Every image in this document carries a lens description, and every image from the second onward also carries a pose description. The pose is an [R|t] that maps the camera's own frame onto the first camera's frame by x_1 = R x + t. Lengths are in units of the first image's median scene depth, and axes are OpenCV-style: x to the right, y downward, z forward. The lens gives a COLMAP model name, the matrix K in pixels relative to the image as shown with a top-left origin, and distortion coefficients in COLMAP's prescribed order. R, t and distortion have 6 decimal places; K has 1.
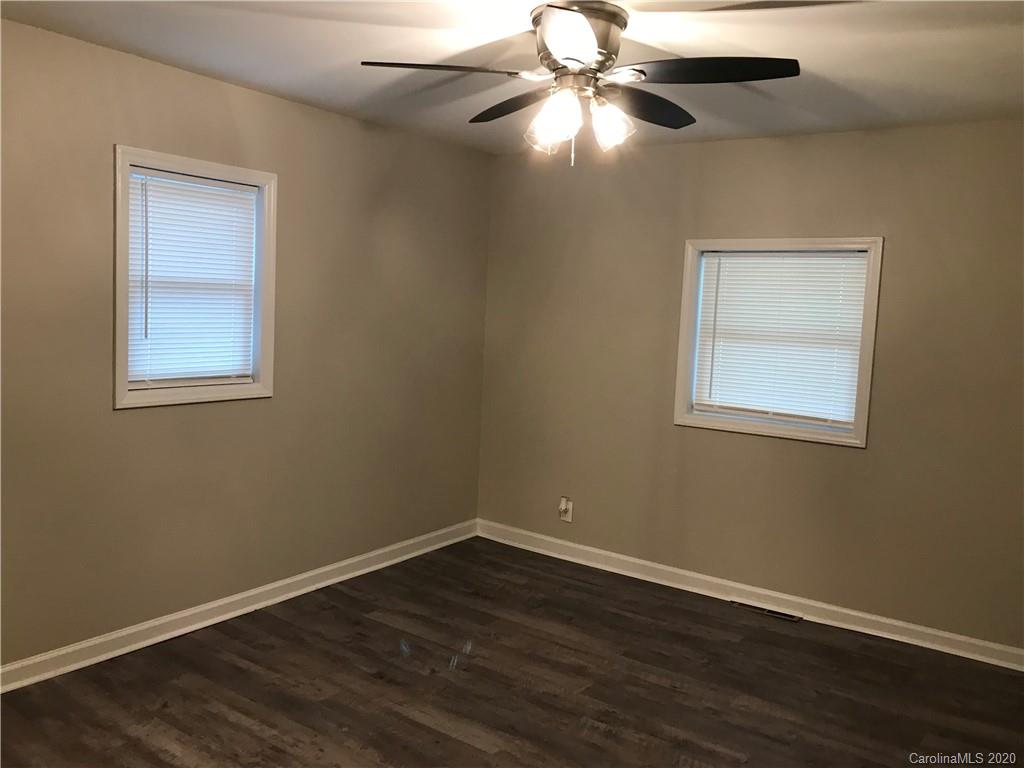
lens RADIAL K [[840.7, 0, 498.4], [0, 840.7, 381.8], [0, 0, 1]] dist [0.048615, -0.082719]
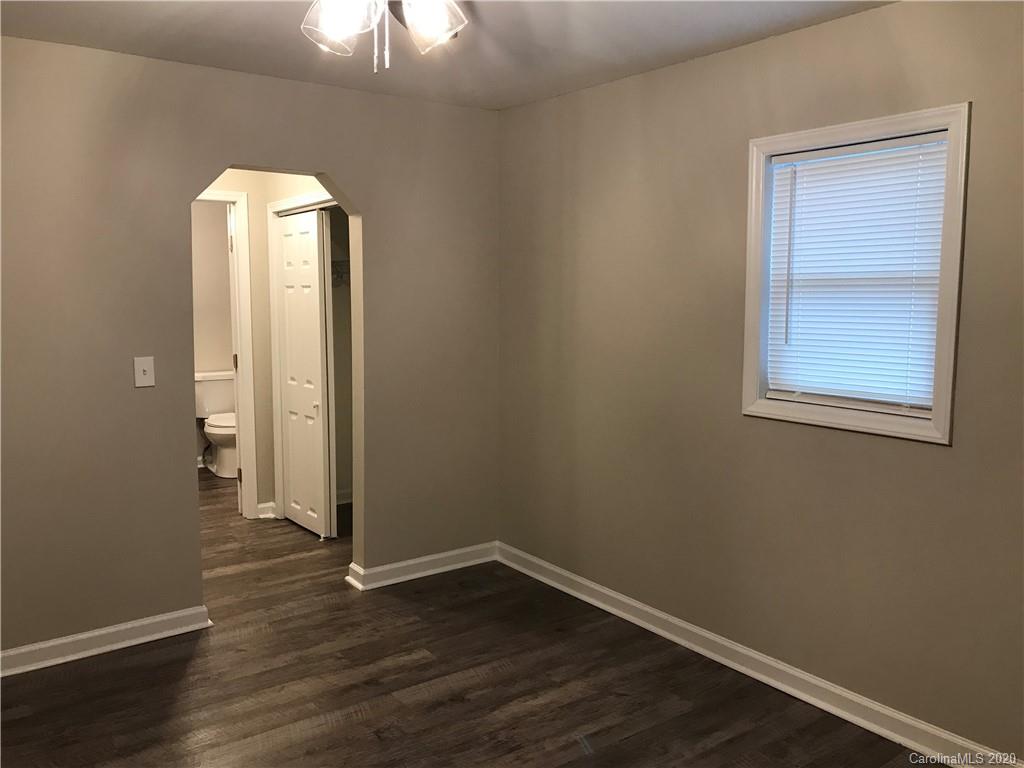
lens RADIAL K [[830.5, 0, 505.5], [0, 830.5, 378.0], [0, 0, 1]] dist [0.015930, 0.004677]
pose [[-0.306595, 0.055483, -0.950222, 0.541285], [-0.099592, 0.990950, 0.089995, -0.068854], [0.946615, 0.122227, -0.298295, 1.033444]]
